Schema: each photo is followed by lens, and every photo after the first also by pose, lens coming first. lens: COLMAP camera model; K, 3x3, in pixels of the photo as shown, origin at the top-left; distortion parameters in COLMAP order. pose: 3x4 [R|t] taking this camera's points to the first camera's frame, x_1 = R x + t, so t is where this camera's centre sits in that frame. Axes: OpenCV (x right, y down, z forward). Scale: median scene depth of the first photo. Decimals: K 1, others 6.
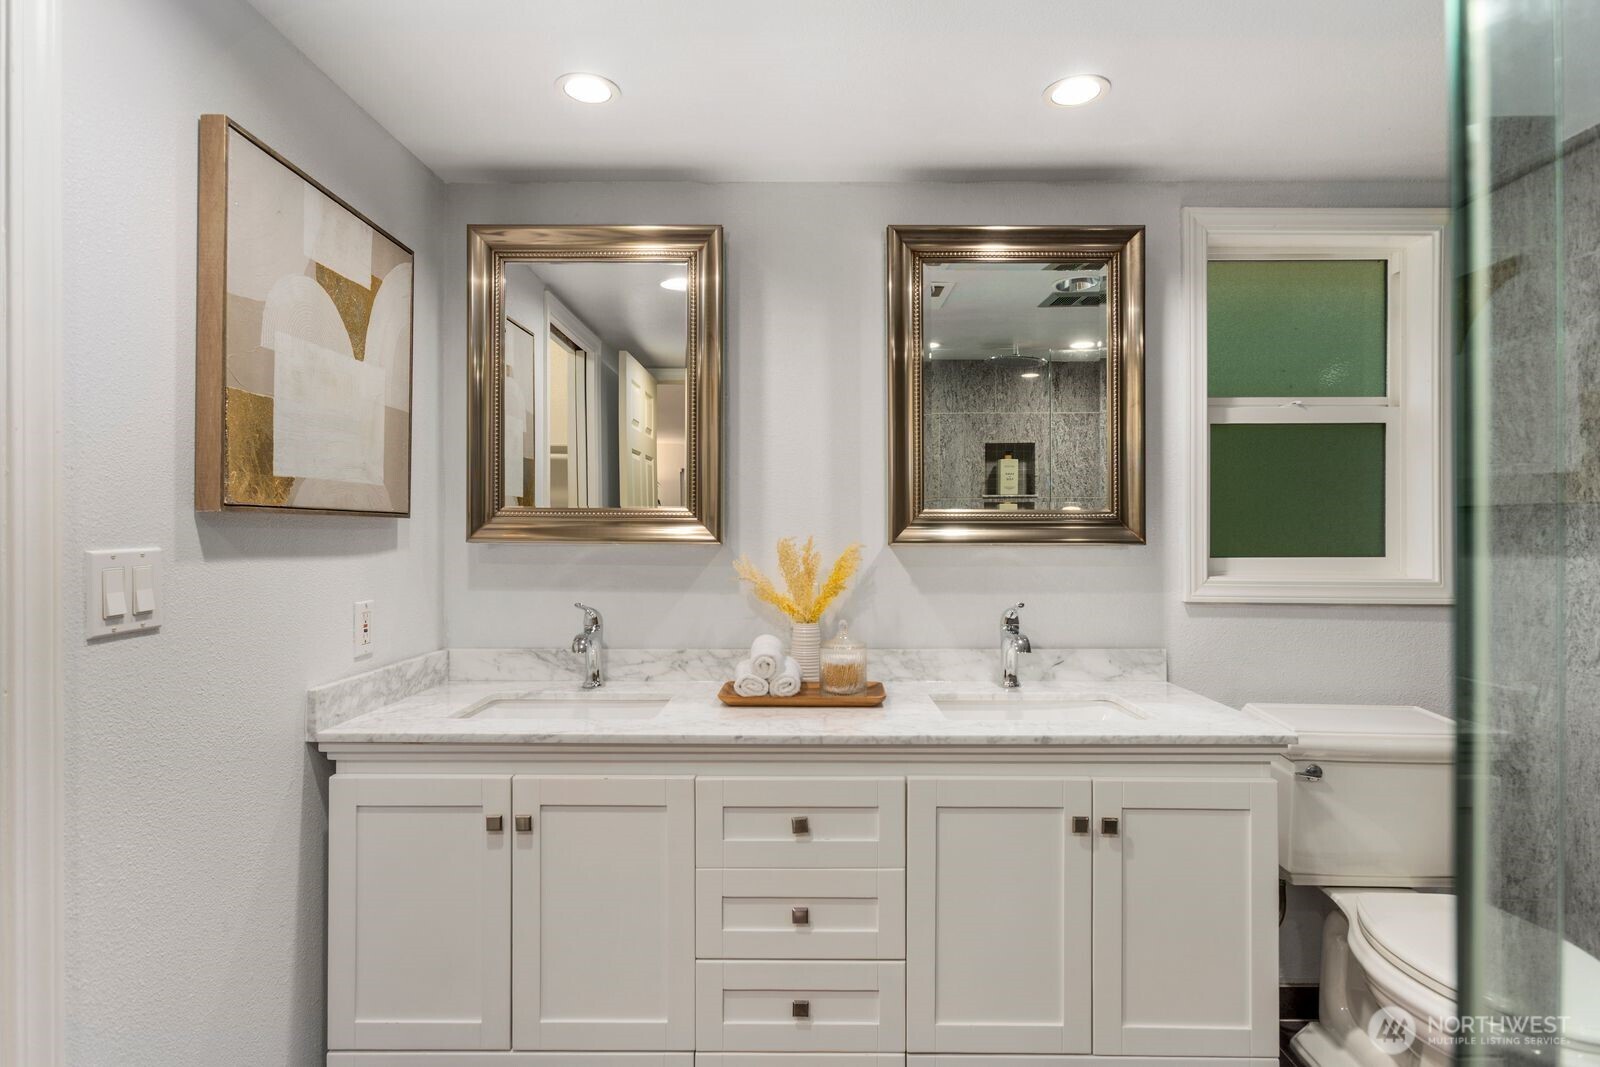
lens RADIAL K [[849.5, 0, 796.5], [0, 849.5, 521.2], [0, 0, 1]] dist [-0.012852, 0.009525]
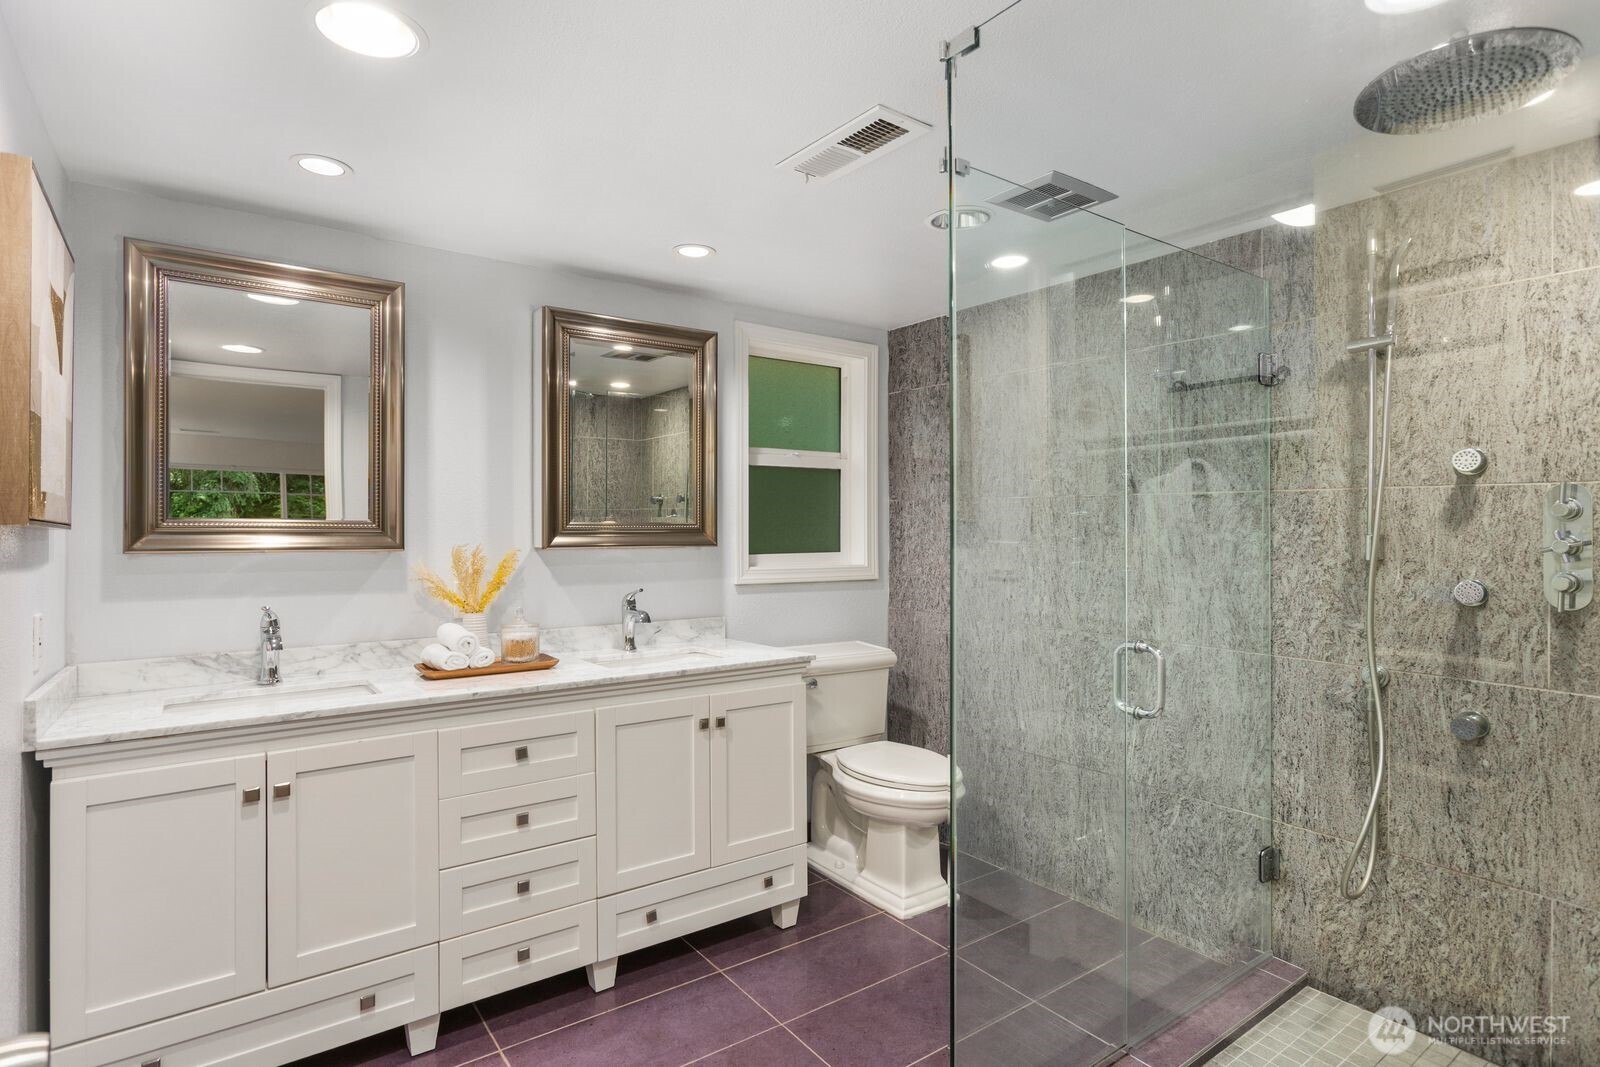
lens RADIAL K [[849.5, 0, 798.9], [0, 849.5, 527.2], [0, 0, 1]] dist [-0.012852, 0.009525]
pose [[0.813707, -0.001266, 0.581274, -0.334685], [0.001023, 0.999999, 0.000745, -0.006530], [-0.581275, -0.000012, 0.813707, -0.295507]]
